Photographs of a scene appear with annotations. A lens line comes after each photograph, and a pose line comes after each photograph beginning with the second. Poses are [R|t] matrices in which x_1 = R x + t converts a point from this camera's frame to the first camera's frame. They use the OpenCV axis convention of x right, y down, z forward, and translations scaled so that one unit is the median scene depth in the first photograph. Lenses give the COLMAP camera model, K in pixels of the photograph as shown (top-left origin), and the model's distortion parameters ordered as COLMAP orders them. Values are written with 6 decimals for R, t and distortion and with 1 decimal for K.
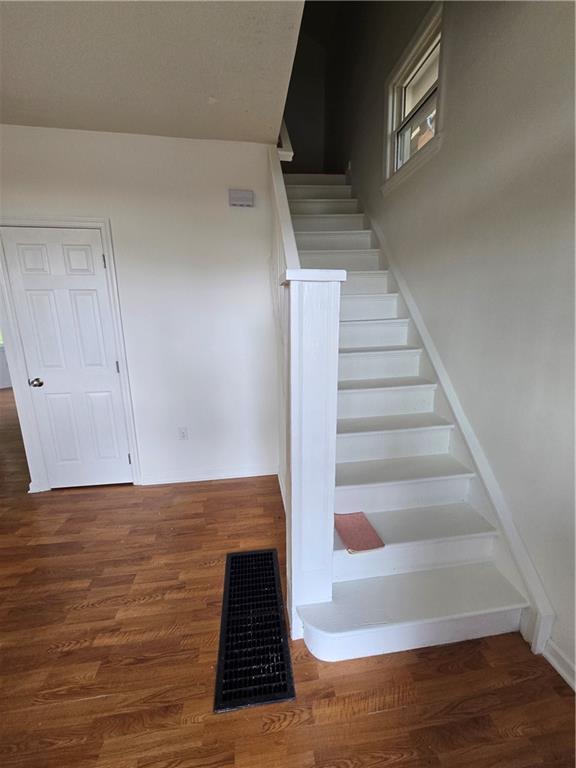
lens RADIAL K [[314.6, 0, 291.3], [0, 314.6, 389.1], [0, 0, 1]] dist [-0.009678, 0.003871]
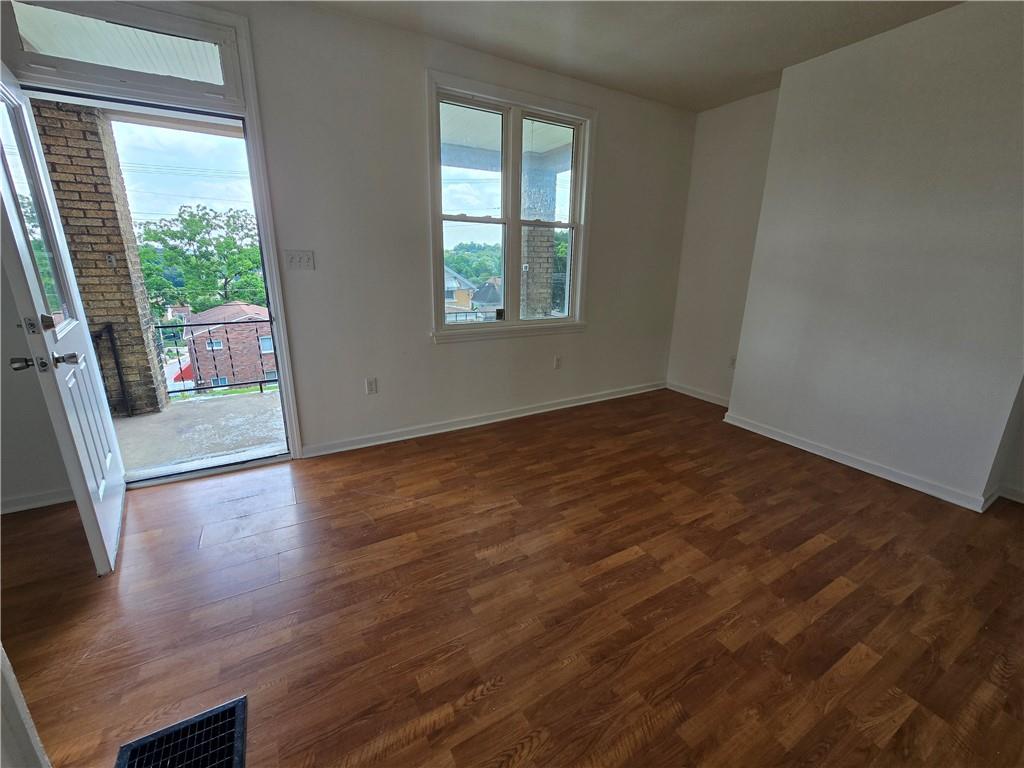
lens RADIAL K [[419.4, 0, 517.3], [0, 419.4, 376.6], [0, 0, 1]] dist [-0.009678, 0.003871]
pose [[-0.927088, 0.083955, -0.365320, -0.401537], [-0.102815, 0.880263, 0.463213, -0.242139], [0.360467, 0.466999, -0.807450, 1.203135]]
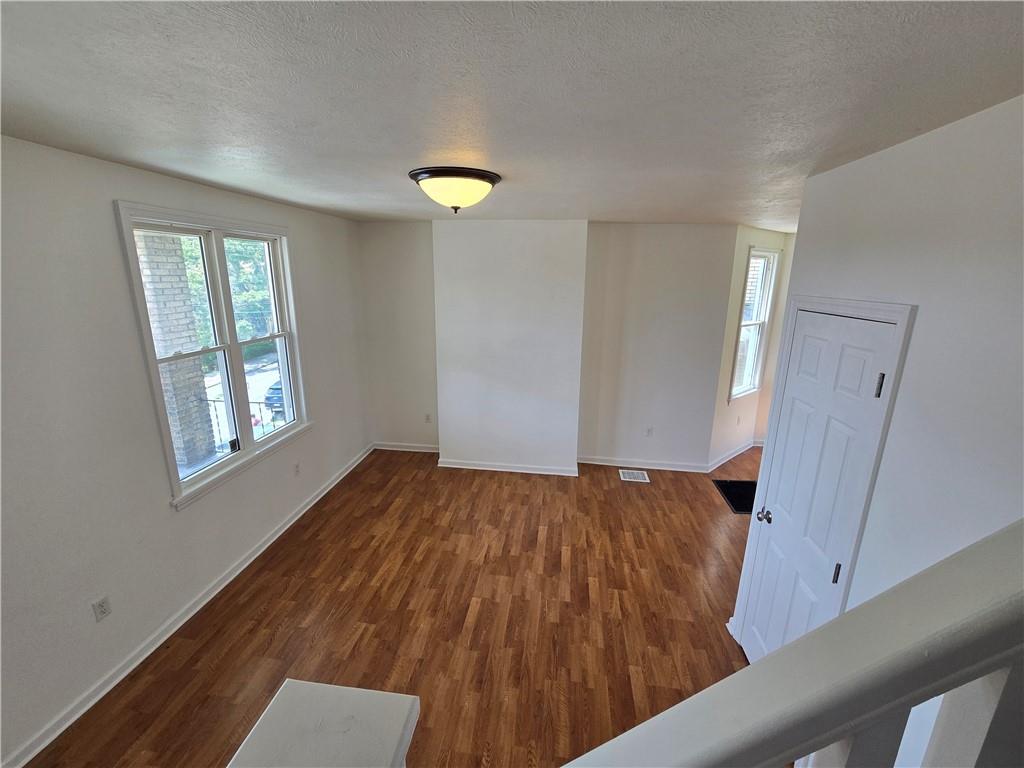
lens RADIAL K [[419.4, 0, 512.0], [0, 419.4, 381.8], [0, 0, 1]] dist [-0.009678, 0.003871]
pose [[-0.267467, 0.236462, -0.934102, 0.220040], [-0.236402, 0.923689, 0.301517, -0.648353], [0.934117, 0.301470, -0.191156, 0.783782]]
